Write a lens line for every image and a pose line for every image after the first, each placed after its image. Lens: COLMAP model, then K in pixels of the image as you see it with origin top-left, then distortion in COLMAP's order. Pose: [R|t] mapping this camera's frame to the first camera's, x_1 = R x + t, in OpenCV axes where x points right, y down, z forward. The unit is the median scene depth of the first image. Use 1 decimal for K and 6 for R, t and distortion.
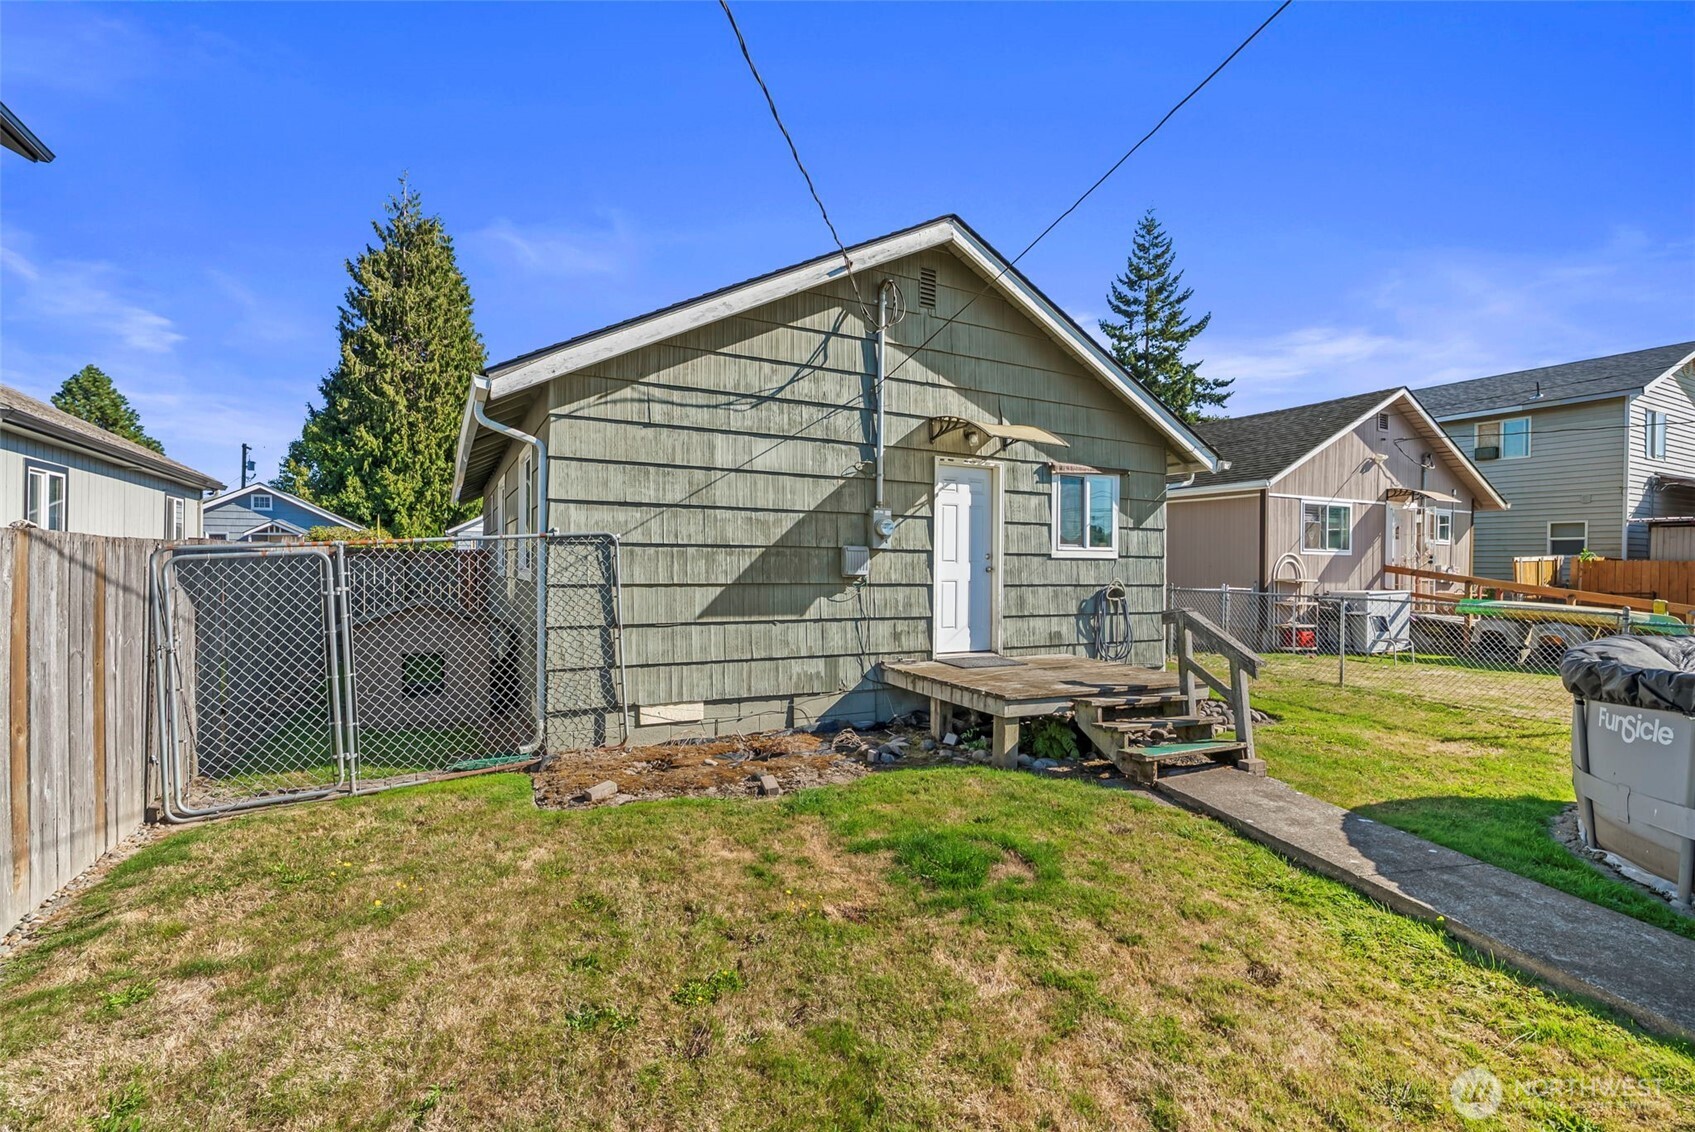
lens RADIAL K [[765.9, 0, 862.0], [0, 765.9, 566.4], [0, 0, 1]] dist [-0.005668, 0.000469]
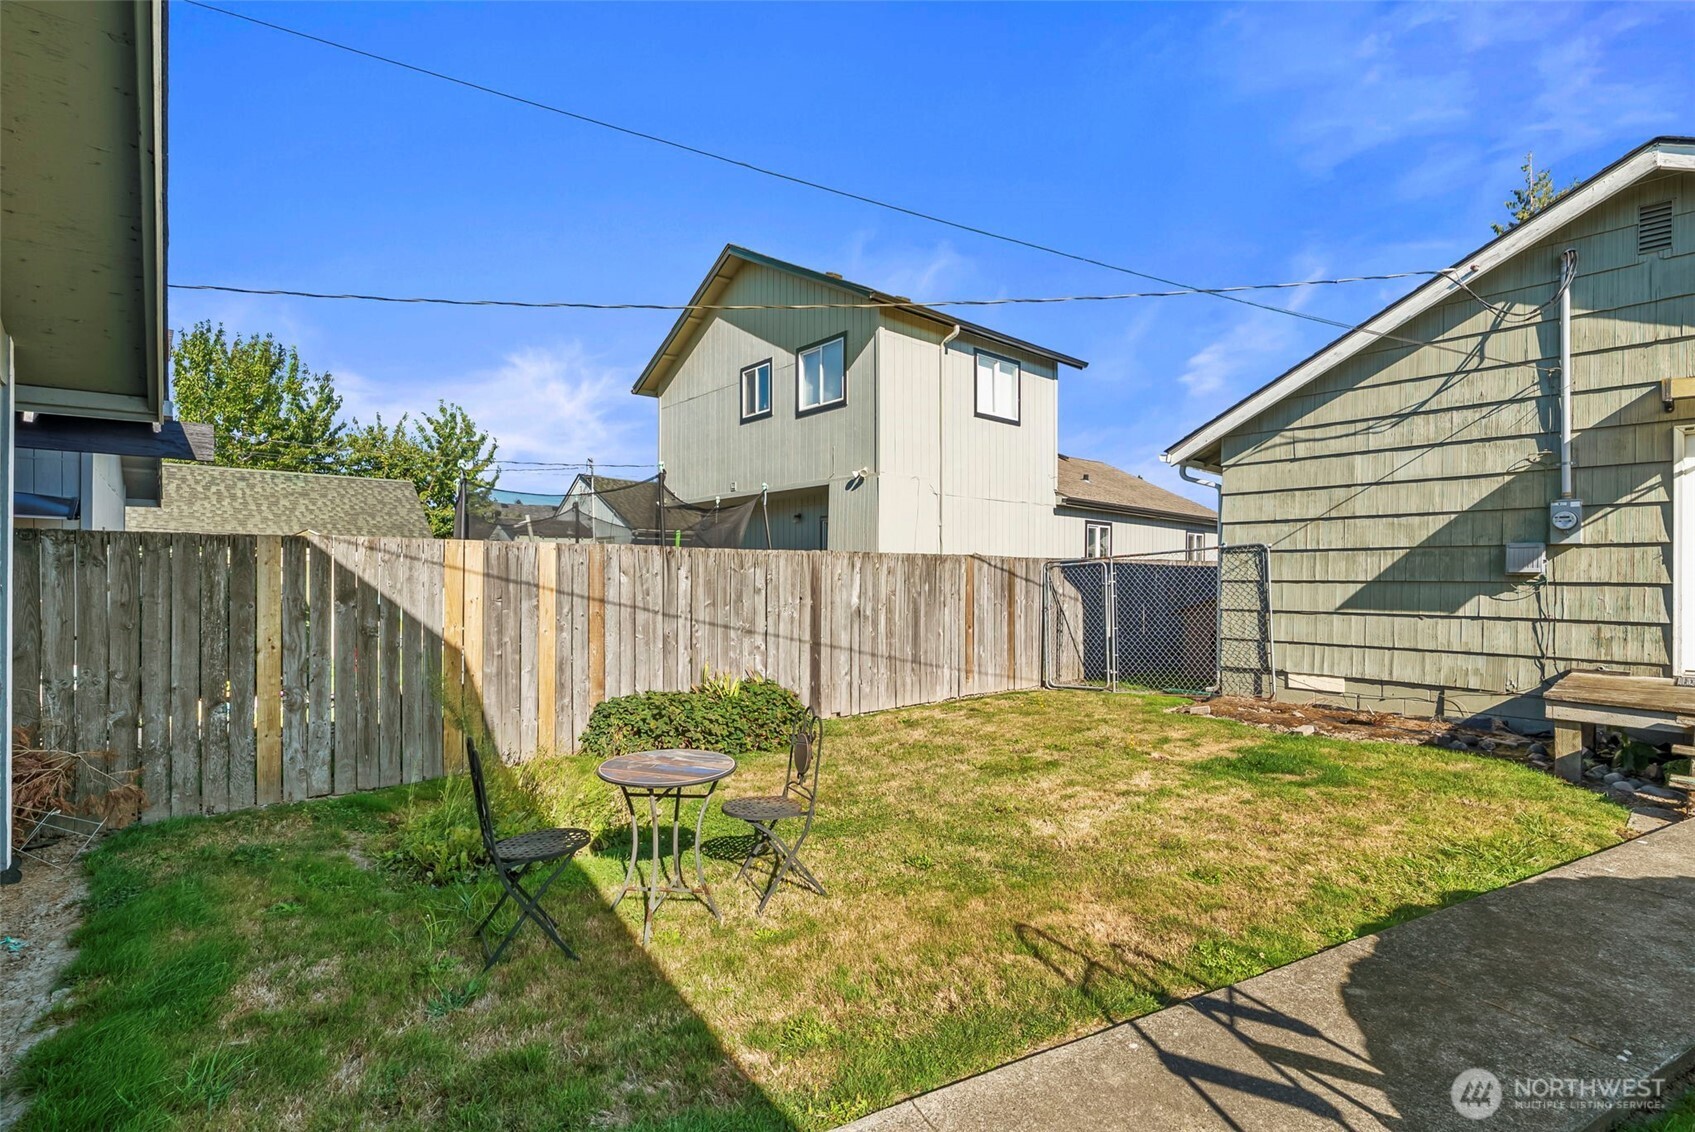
lens RADIAL K [[765.9, 0, 862.0], [0, 765.9, 566.4], [0, 0, 1]] dist [-0.005668, 0.000469]
pose [[0.249304, -0.024081, -0.968126, 0.746988], [-0.003975, 0.999657, -0.025889, 0.032740], [0.968417, 0.010303, 0.249123, -0.042728]]
